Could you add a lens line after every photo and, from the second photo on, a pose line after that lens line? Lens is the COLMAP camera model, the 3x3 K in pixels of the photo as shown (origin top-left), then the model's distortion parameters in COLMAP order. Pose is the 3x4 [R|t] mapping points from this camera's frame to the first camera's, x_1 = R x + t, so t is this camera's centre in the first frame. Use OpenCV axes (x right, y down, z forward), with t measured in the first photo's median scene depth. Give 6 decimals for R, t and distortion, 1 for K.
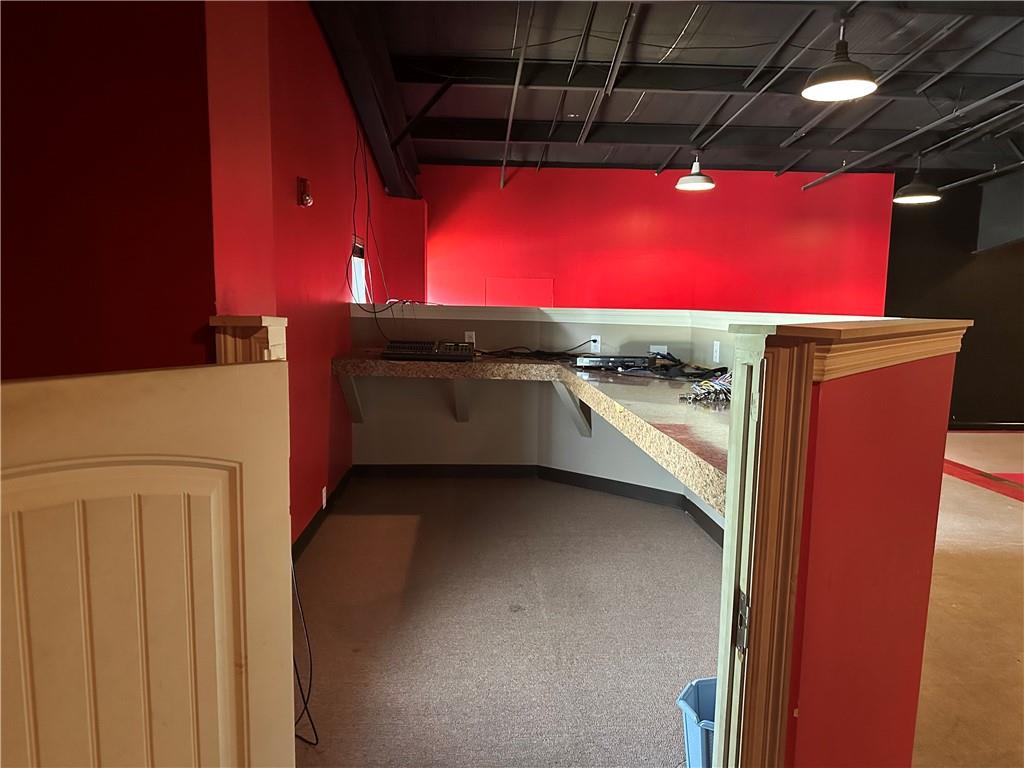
lens RADIAL K [[724.8, 0, 509.0], [0, 724.8, 390.9], [0, 0, 1]] dist [0.051187, -0.050398]
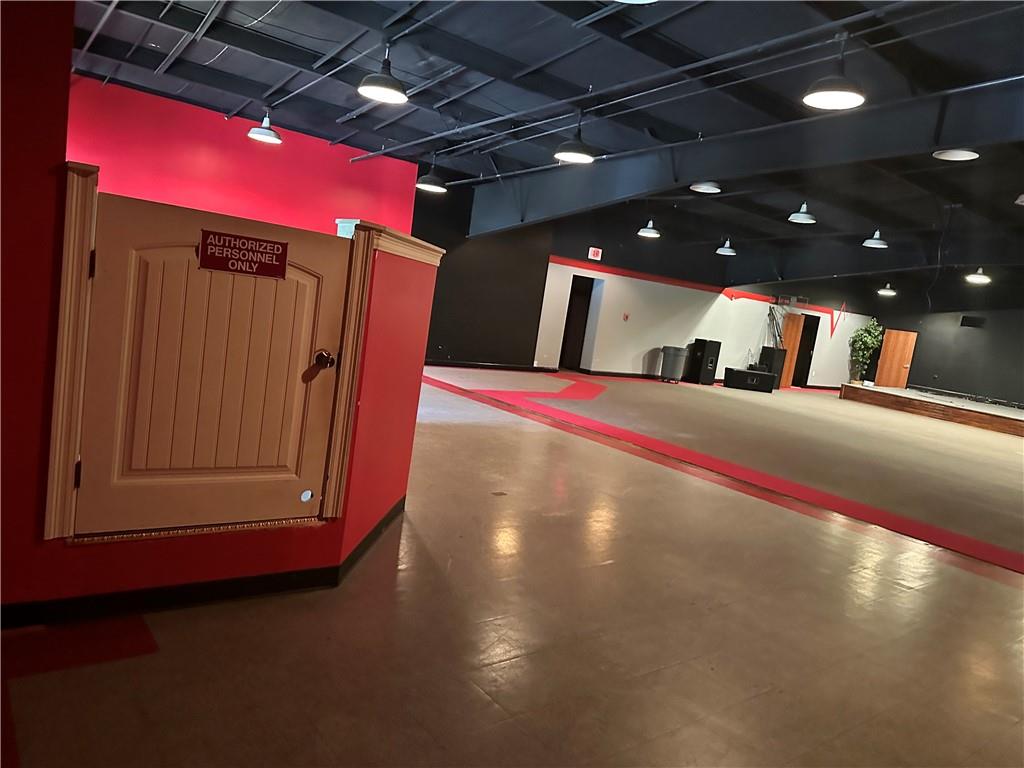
lens RADIAL K [[724.8, 0, 509.0], [0, 724.8, 390.9], [0, 0, 1]] dist [0.051187, -0.050398]
pose [[0.813639, 0.024844, 0.580839, -0.102514], [-0.055242, 0.997870, 0.034703, 0.062605], [-0.578740, -0.060322, 0.813278, -0.208637]]
